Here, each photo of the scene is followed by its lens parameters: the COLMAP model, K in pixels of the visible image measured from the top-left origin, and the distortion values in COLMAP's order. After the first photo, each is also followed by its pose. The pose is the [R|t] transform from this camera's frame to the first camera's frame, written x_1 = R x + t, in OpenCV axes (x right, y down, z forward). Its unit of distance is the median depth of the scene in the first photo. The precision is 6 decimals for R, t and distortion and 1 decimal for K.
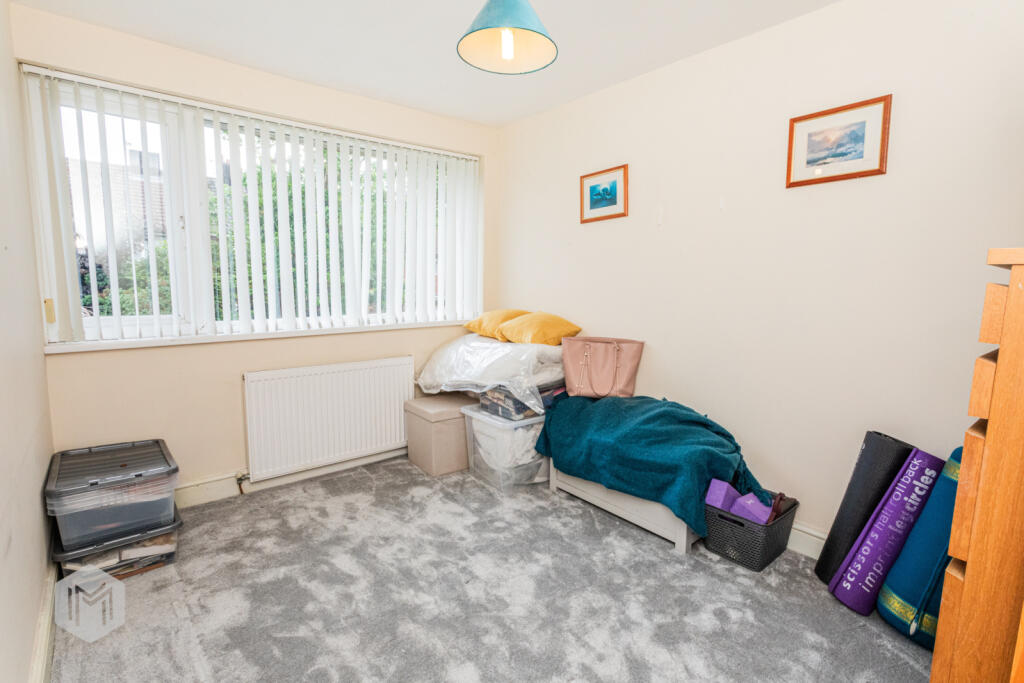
lens RADIAL K [[491.3, 0, 512.0], [0, 491.3, 341.5], [0, 0, 1]] dist [-0.000222, -0.000066]
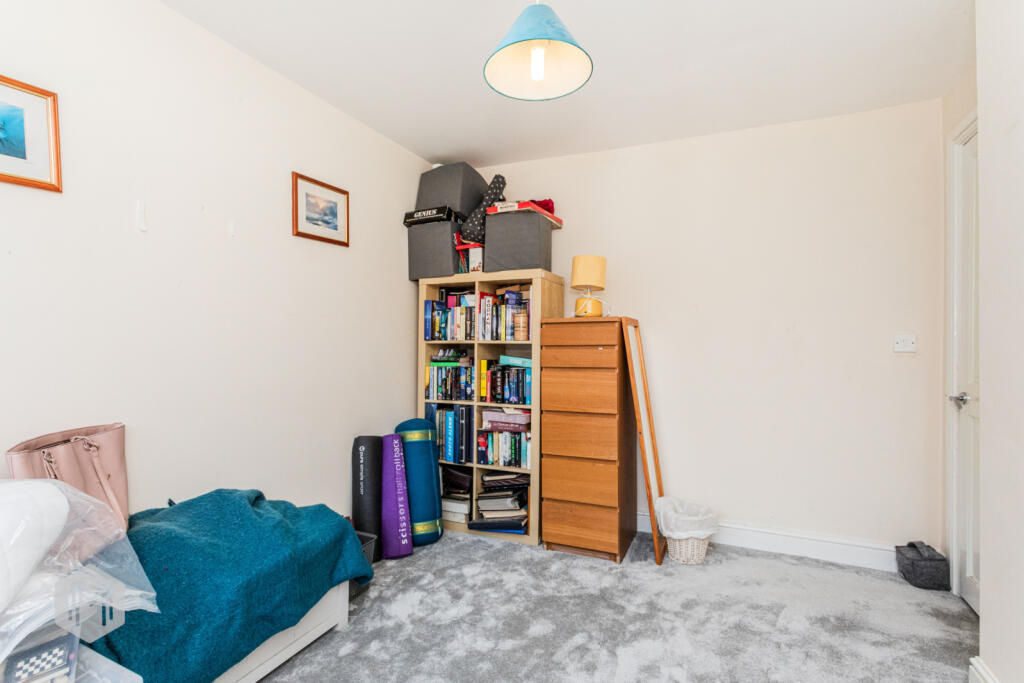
lens RADIAL K [[500.4, 0, 512.7], [0, 500.4, 327.9], [0, 0, 1]] dist [0.000434, 0.000156]
pose [[-0.447926, -0.008581, 0.894029, -0.653733], [0.084765, 0.995042, 0.052019, -0.142584], [-0.890043, 0.099083, -0.444978, 1.163939]]
